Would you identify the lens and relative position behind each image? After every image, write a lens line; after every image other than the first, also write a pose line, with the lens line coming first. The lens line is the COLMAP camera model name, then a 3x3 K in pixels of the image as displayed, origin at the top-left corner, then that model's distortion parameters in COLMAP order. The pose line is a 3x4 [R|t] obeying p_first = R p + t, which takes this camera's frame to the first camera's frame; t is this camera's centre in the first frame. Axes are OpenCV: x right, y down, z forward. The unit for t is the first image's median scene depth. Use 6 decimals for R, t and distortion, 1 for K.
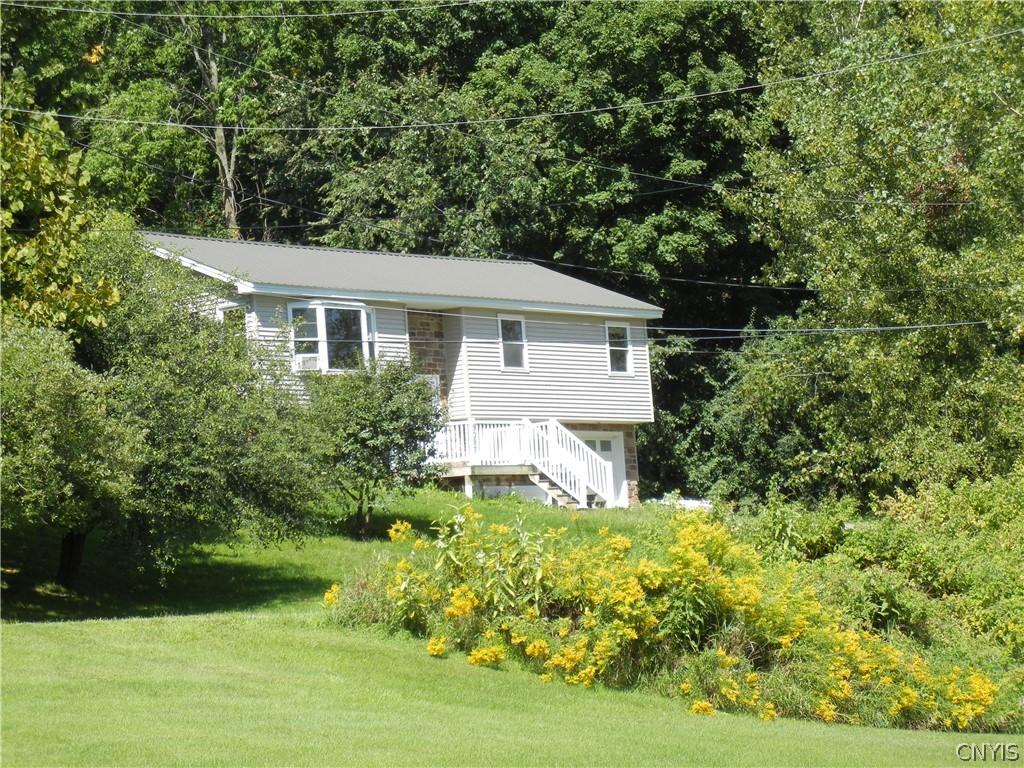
lens RADIAL K [[3501.7, 0, 512.0], [0, 3501.7, 384.0], [0, 0, 1]] dist [-0.025011, -0.087063]
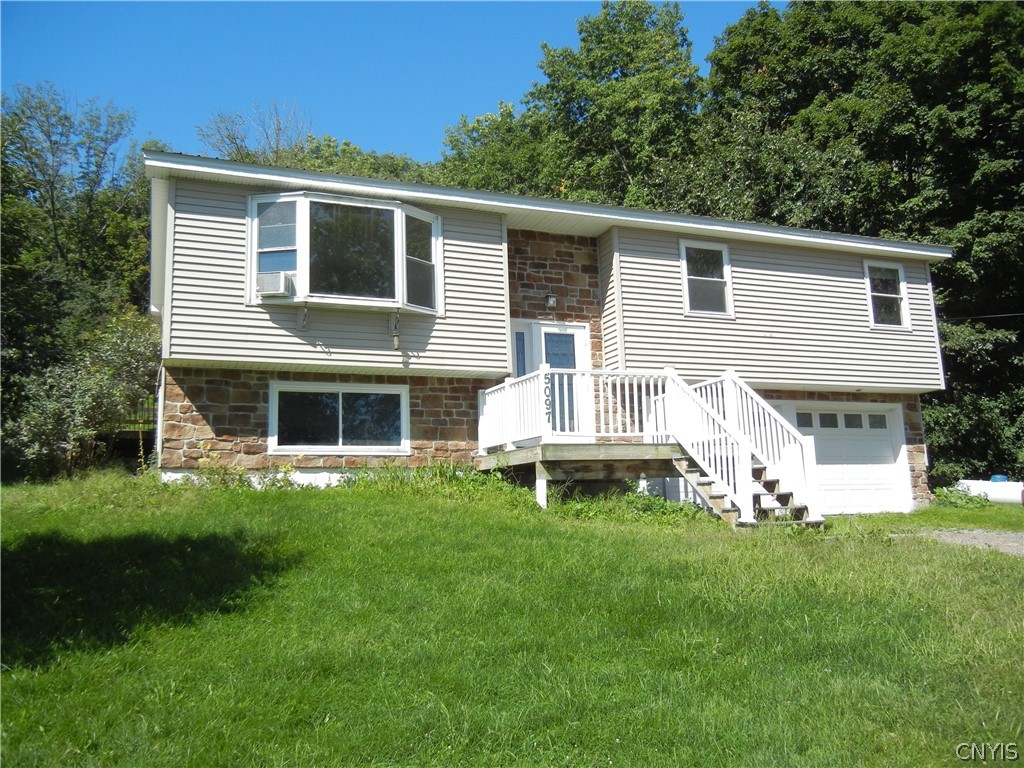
lens RADIAL K [[821.6, 0, 512.0], [0, 821.6, 384.0], [0, 0, 1]] dist [-0.015515, -0.001696]
pose [[0.865895, -0.043438, -0.498336, 0.050694], [0.013300, 0.997870, -0.063871, 0.021114], [0.500049, 0.048678, 0.864628, 0.844388]]
